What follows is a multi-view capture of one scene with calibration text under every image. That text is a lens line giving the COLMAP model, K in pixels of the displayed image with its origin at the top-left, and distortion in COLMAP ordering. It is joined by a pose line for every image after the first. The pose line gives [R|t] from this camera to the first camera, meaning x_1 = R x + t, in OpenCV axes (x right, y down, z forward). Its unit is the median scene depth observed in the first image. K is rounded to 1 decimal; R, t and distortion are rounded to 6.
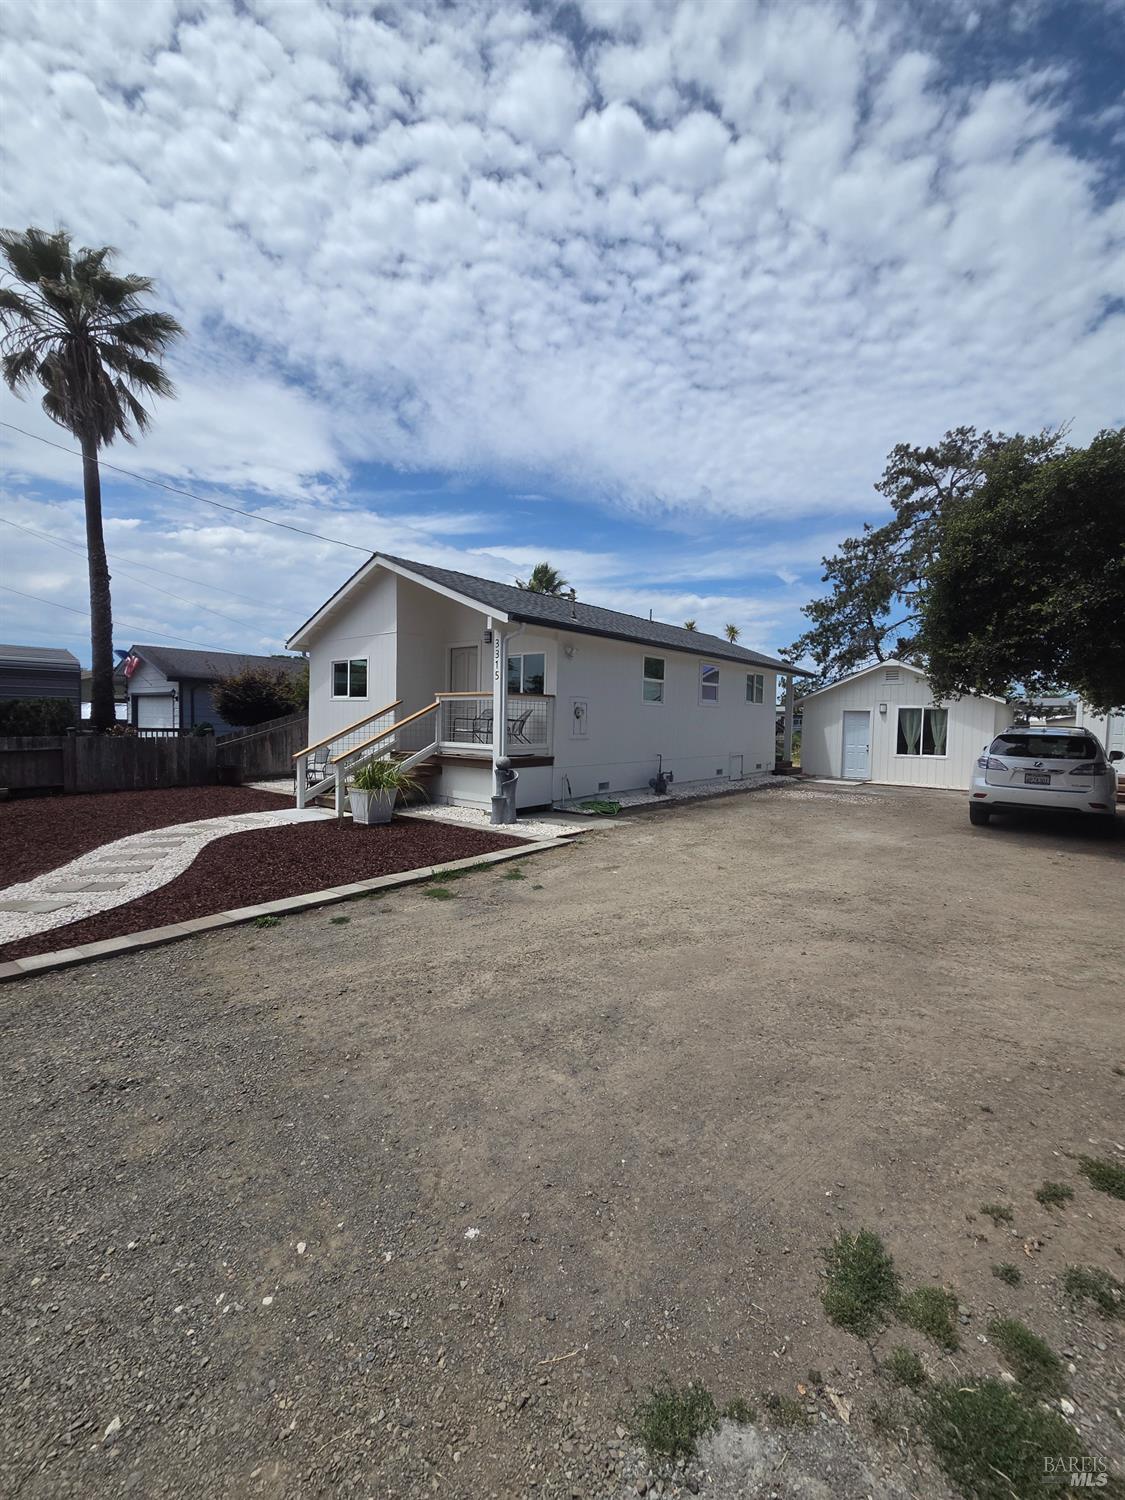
lens RADIAL K [[615.8, 0, 566.7], [0, 615.8, 753.4], [0, 0, 1]] dist [-0.000101, 0.001118]
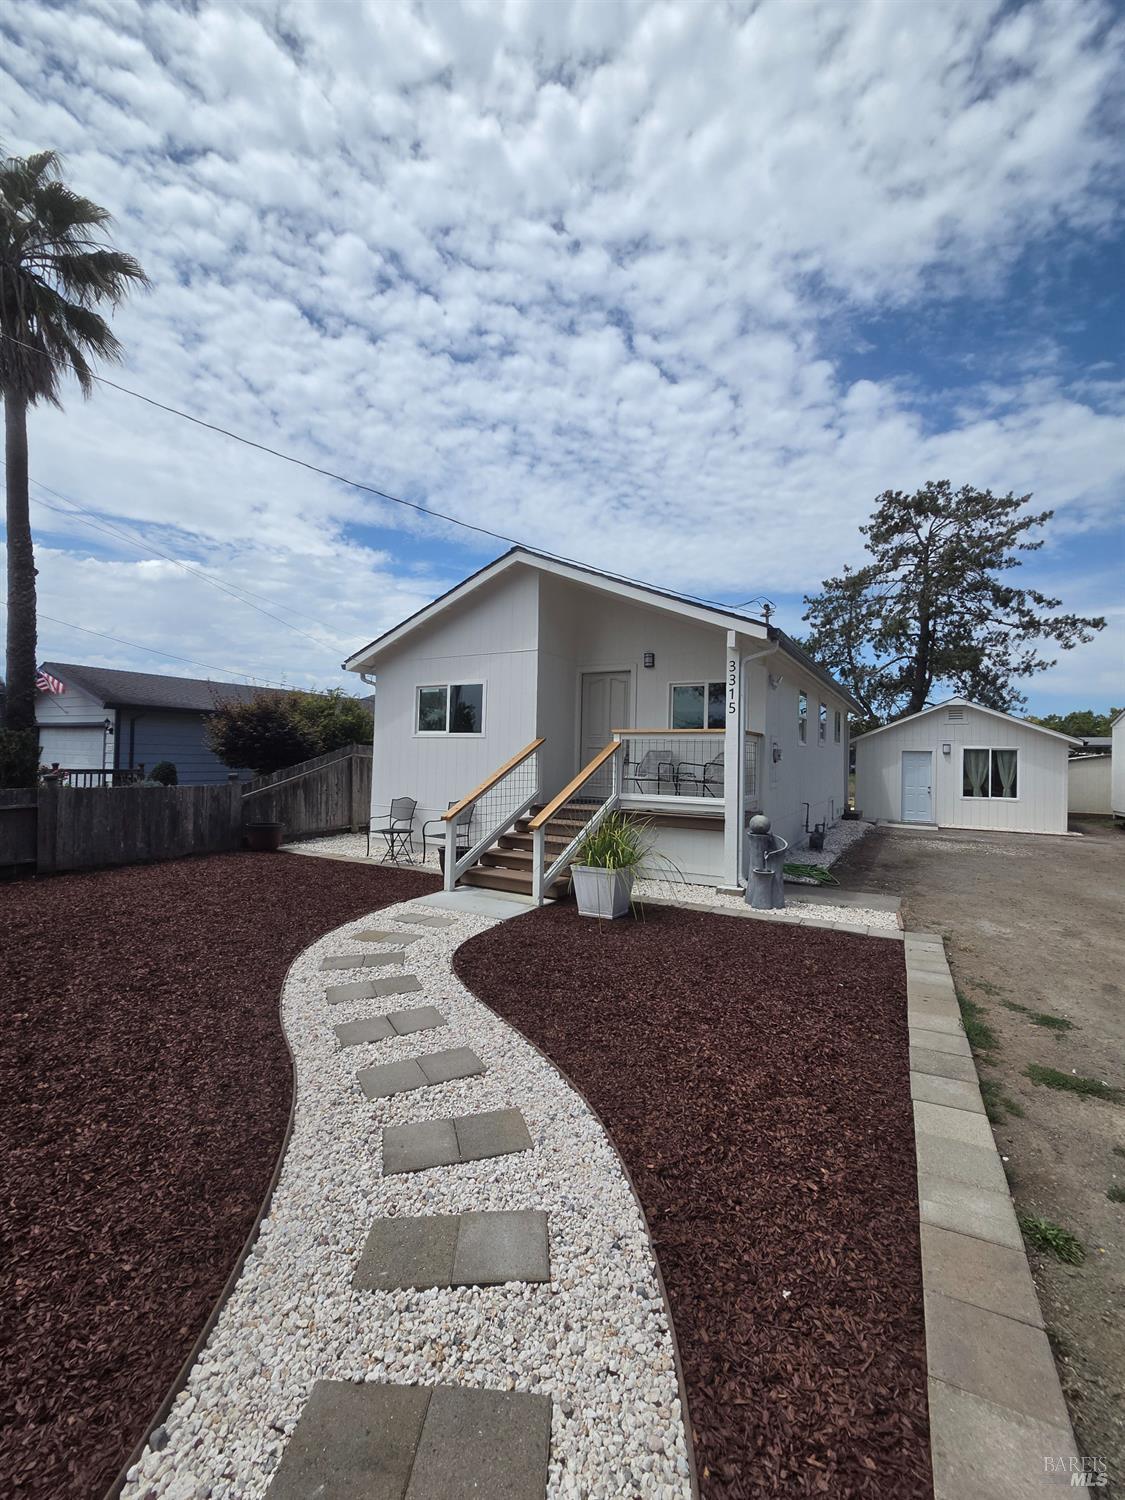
lens RADIAL K [[615.8, 0, 560.6], [0, 615.8, 750.0], [0, 0, 1]] dist [-0.000101, 0.001118]
pose [[0.984595, 0.004227, 0.174802, -0.260673], [0.006574, 0.998106, -0.061163, -0.016711], [-0.174730, 0.061370, 0.982702, 0.167337]]
